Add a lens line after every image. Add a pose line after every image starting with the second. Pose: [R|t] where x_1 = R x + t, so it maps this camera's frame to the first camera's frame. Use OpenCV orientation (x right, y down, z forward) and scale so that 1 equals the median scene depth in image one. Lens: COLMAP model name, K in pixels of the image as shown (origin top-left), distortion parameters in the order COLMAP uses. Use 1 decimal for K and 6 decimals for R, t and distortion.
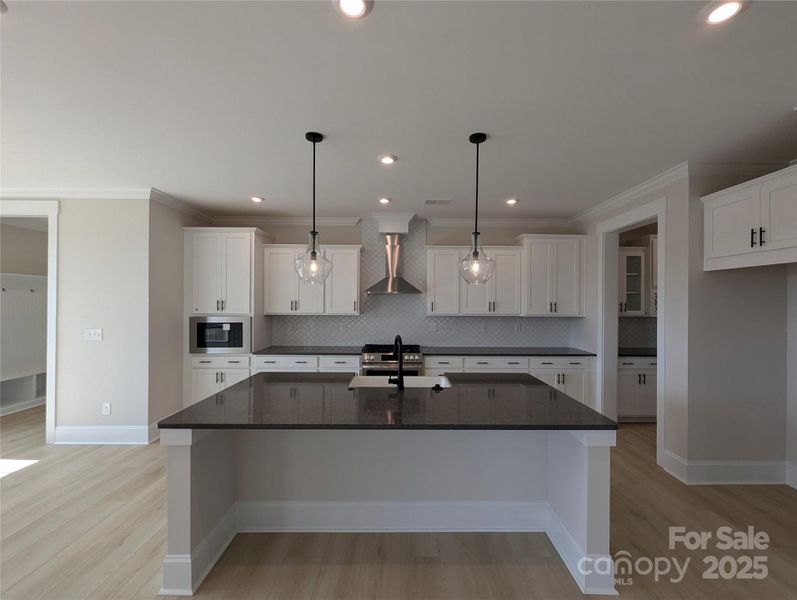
lens RADIAL K [[332.2, 0, 403.1], [0, 332.2, 301.7], [0, 0, 1]] dist [0.000468, 0.000104]
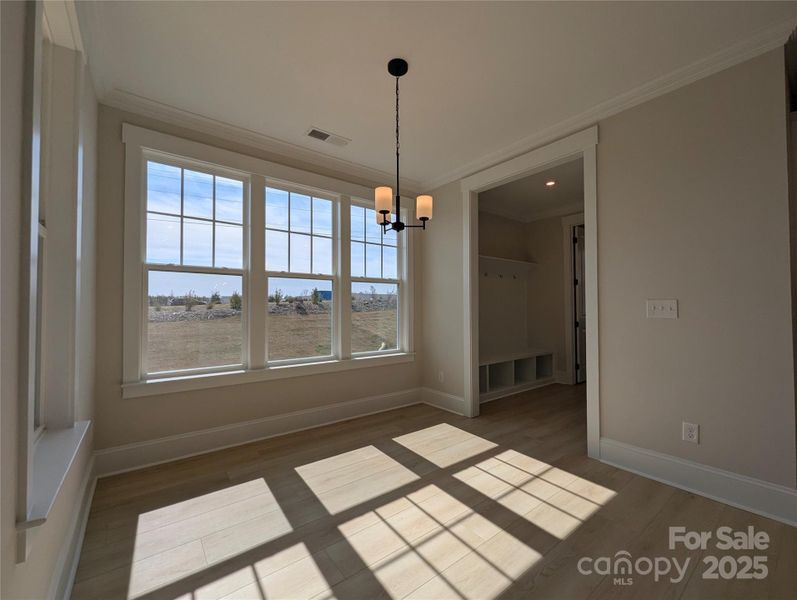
lens RADIAL K [[332.2, 0, 403.1], [0, 332.2, 301.7], [0, 0, 1]] dist [0.000468, 0.000104]
pose [[0.614108, -0.023412, -0.788875, -0.734291], [0.008752, 0.999700, -0.022856, 0.095644], [0.789174, 0.007132, 0.614129, 0.221489]]
